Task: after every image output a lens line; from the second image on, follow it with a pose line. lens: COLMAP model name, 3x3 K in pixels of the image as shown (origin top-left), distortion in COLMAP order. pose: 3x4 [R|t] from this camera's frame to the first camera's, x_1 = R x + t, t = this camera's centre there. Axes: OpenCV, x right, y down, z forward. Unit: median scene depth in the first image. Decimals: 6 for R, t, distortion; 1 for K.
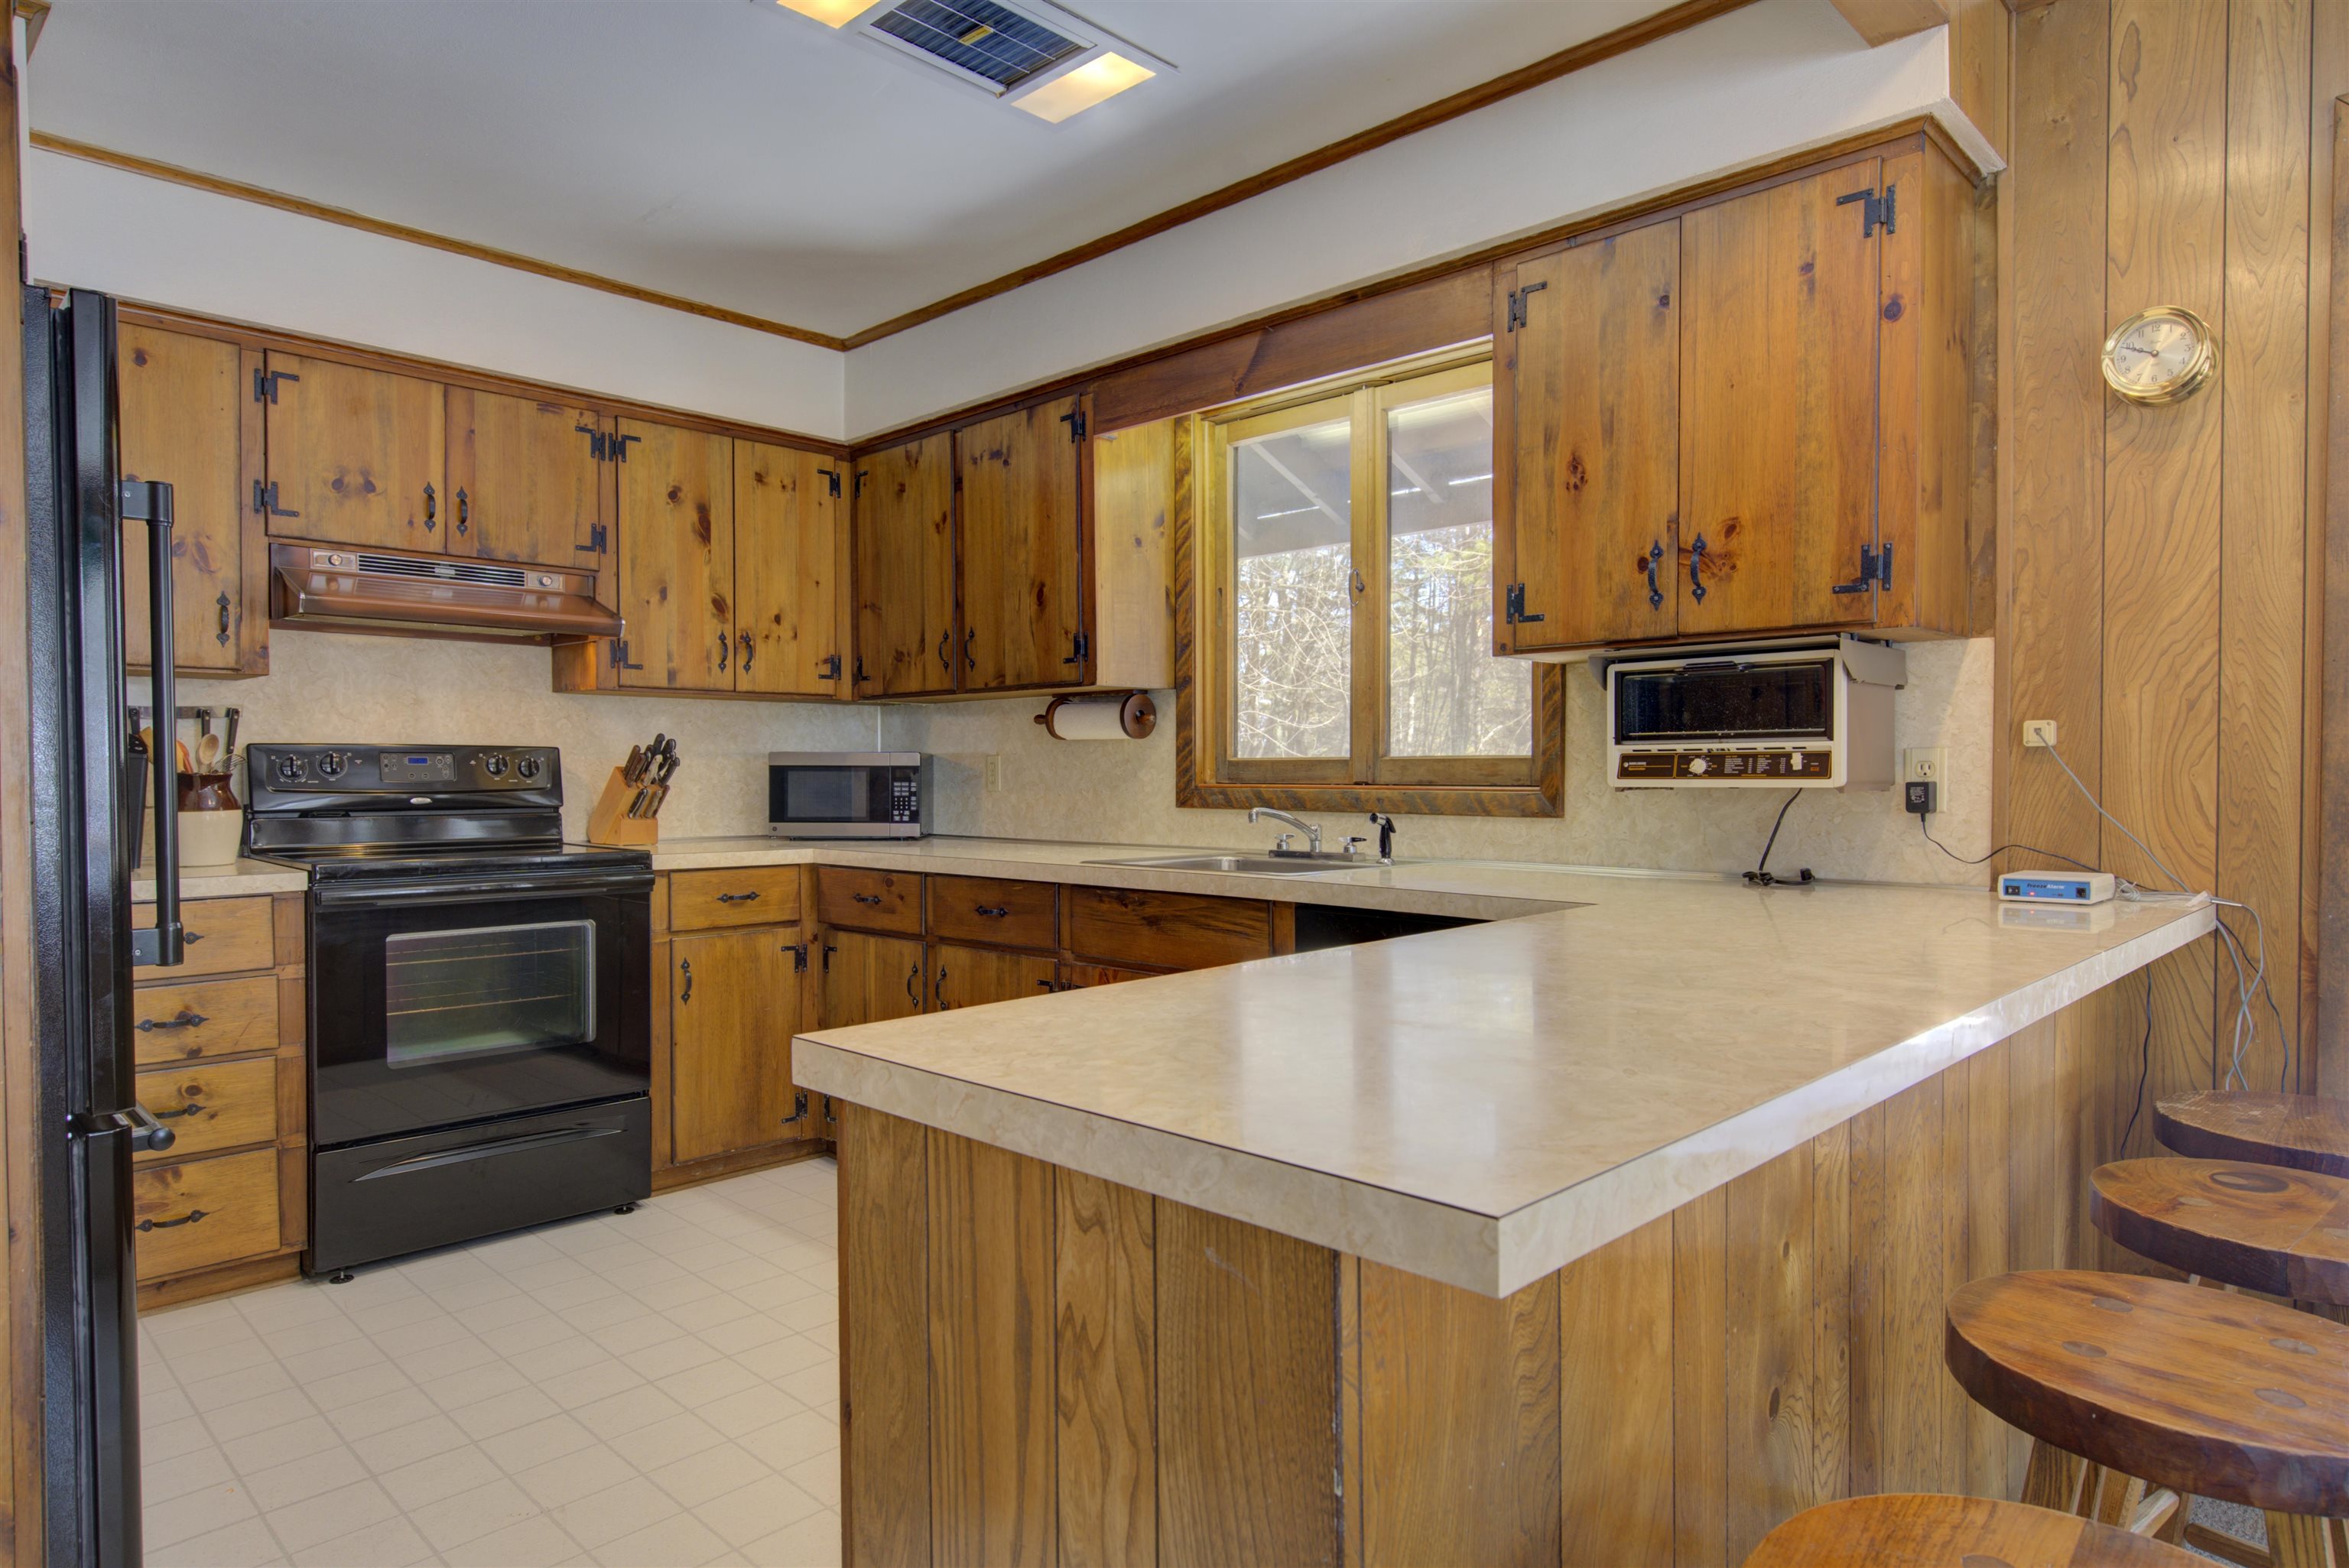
lens RADIAL K [[1341.2, 0, 1179.6], [0, 1341.2, 787.4], [0, 0, 1]] dist [-0.003436, 0.001383]
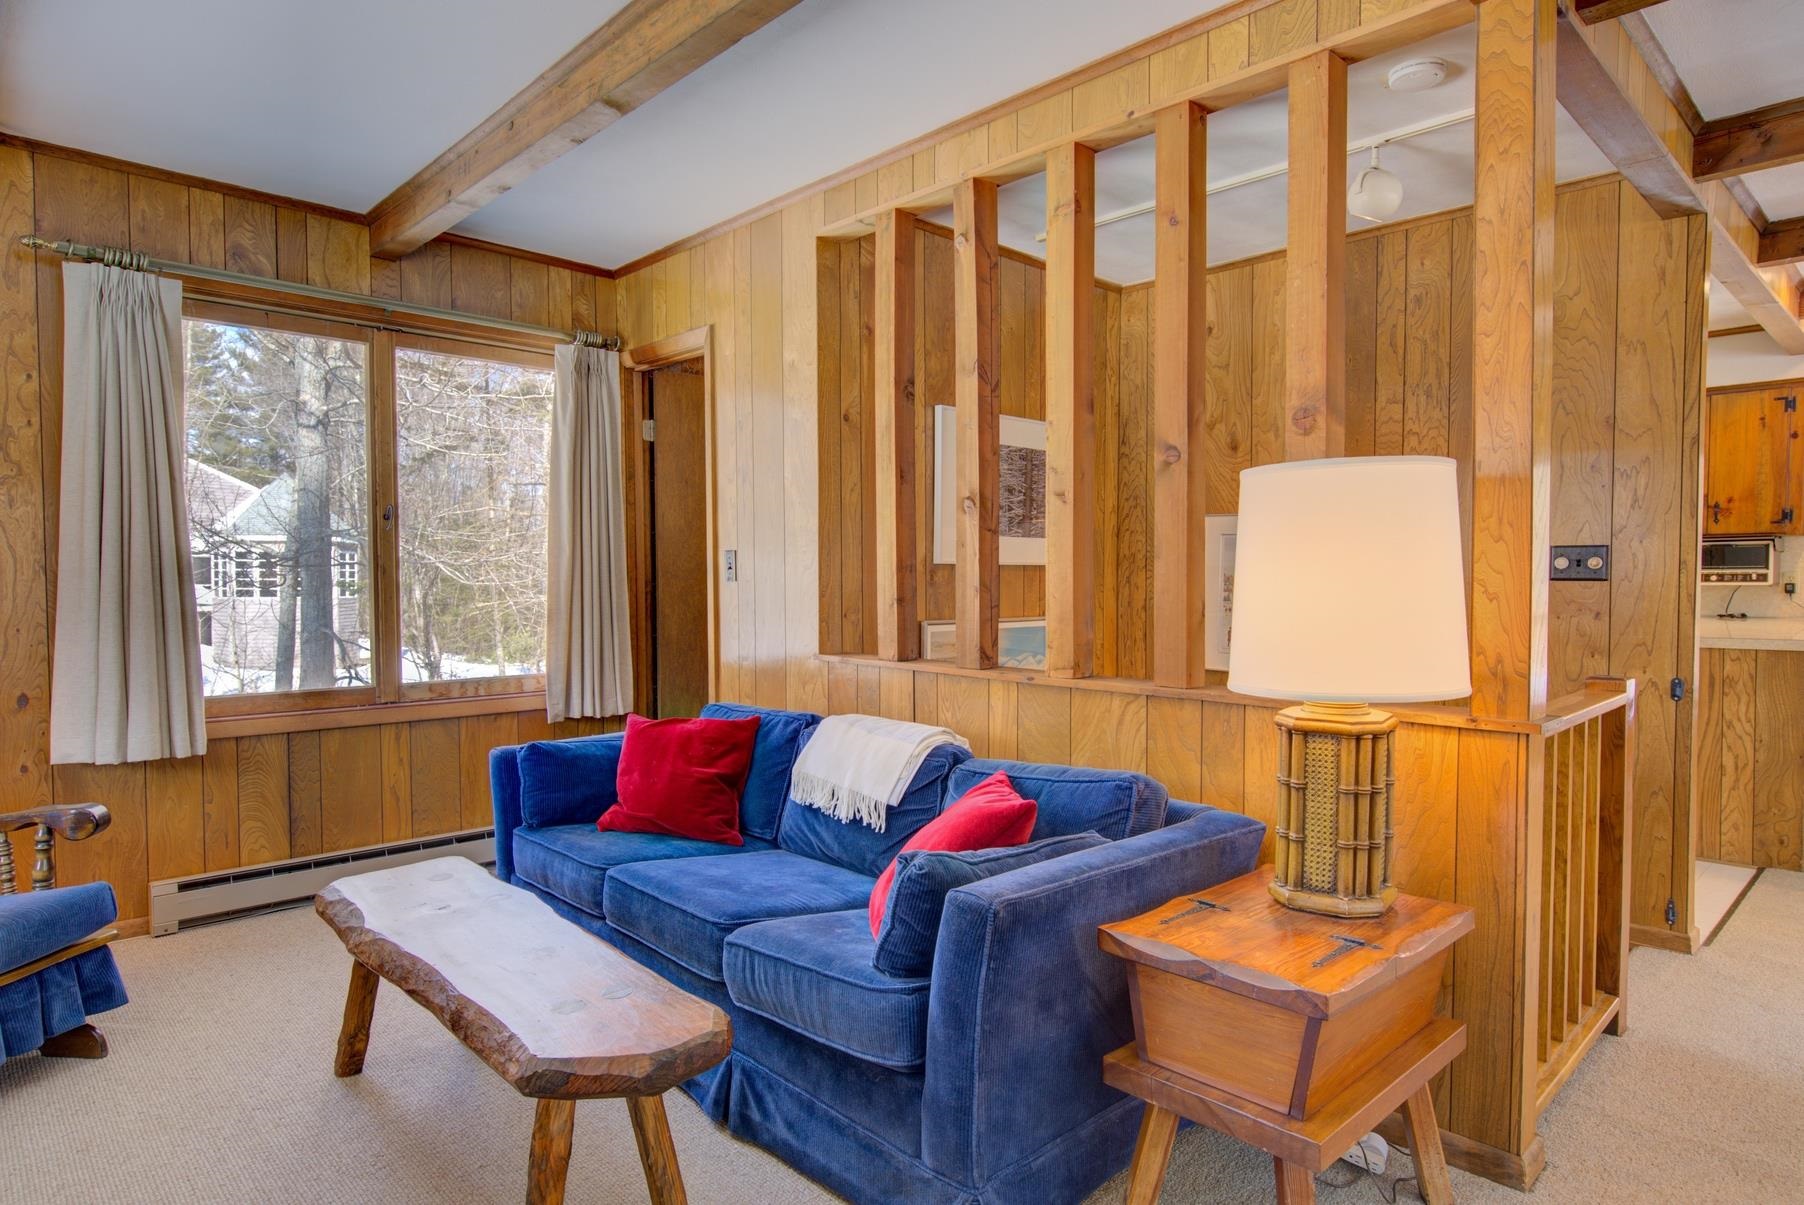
lens RADIAL K [[1030.1, 0, 887.2], [0, 1030.1, 600.7], [0, 0, 1]] dist [-0.003436, 0.001383]
pose [[0.998899, -0.001266, -0.046902, -1.454326], [0.001903, 0.999907, 0.013538, 0.000600], [0.046881, -0.013612, 0.998808, -1.493407]]
